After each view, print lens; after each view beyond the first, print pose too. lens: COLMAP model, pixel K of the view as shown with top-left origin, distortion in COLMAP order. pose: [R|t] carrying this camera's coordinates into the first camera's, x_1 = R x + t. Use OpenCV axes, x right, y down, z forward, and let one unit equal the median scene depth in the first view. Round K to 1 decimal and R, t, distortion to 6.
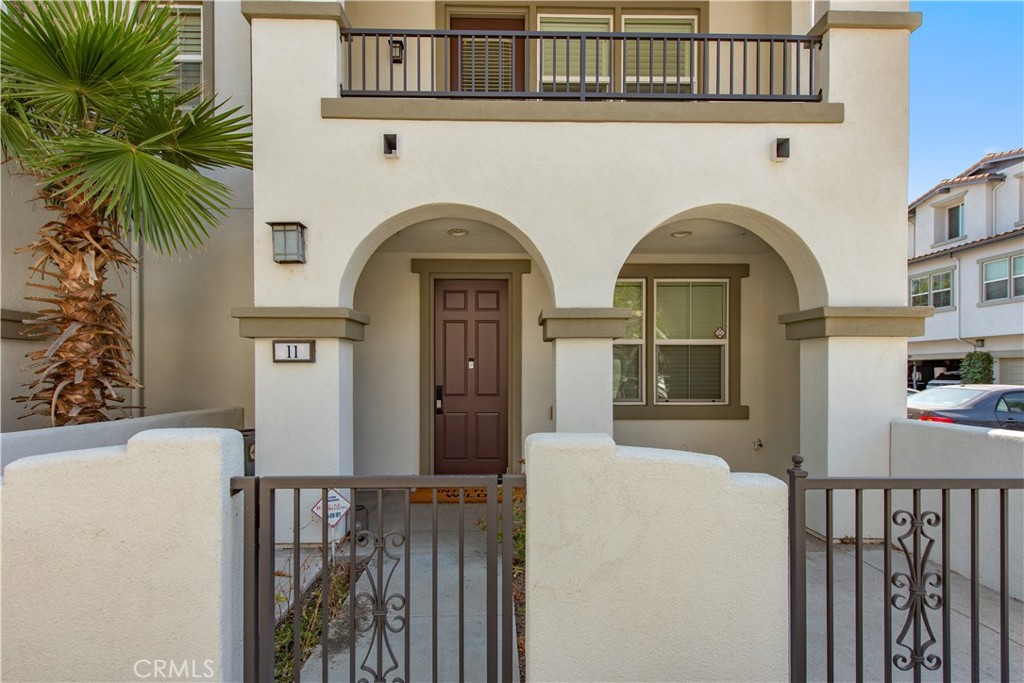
lens RADIAL K [[490.5, 0, 512.0], [0, 490.5, 376.2], [0, 0, 1]] dist [0.006663, 0.000093]
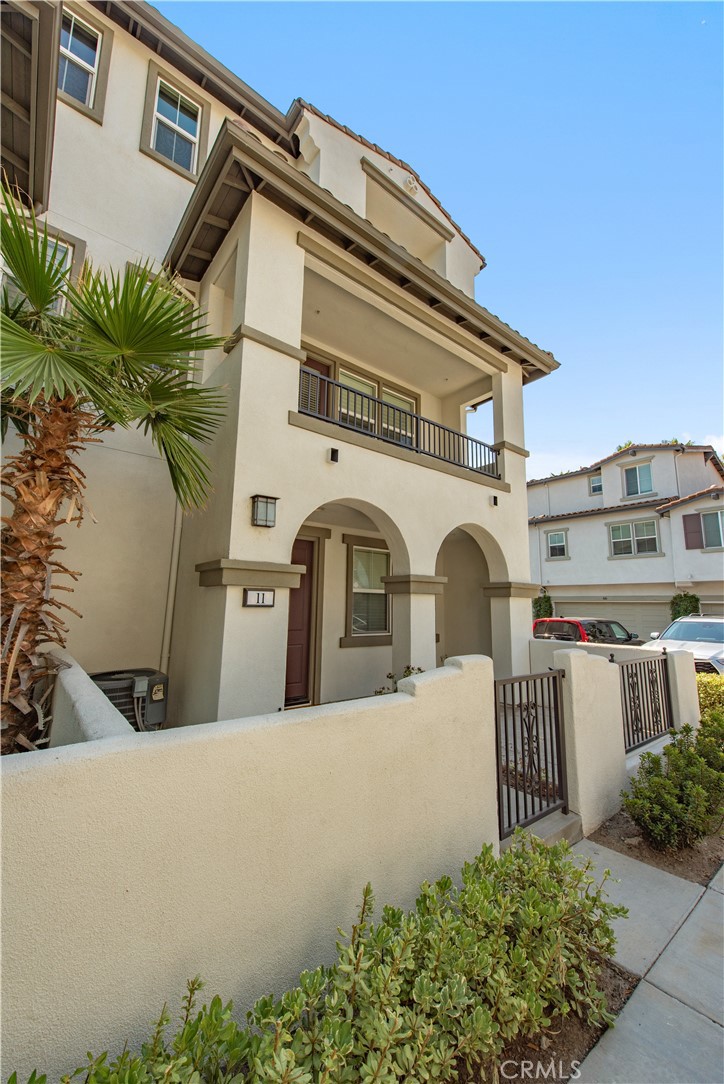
lens RADIAL K [[424.6, 0, 362.0], [0, 424.6, 542.0], [0, 0, 1]] dist [-0.000114, -0.000205]
pose [[0.795298, 0.103344, 0.597345, -0.869540], [-0.008845, 0.987235, -0.159022, -0.021452], [-0.606154, 0.121186, 0.786061, 0.000535]]
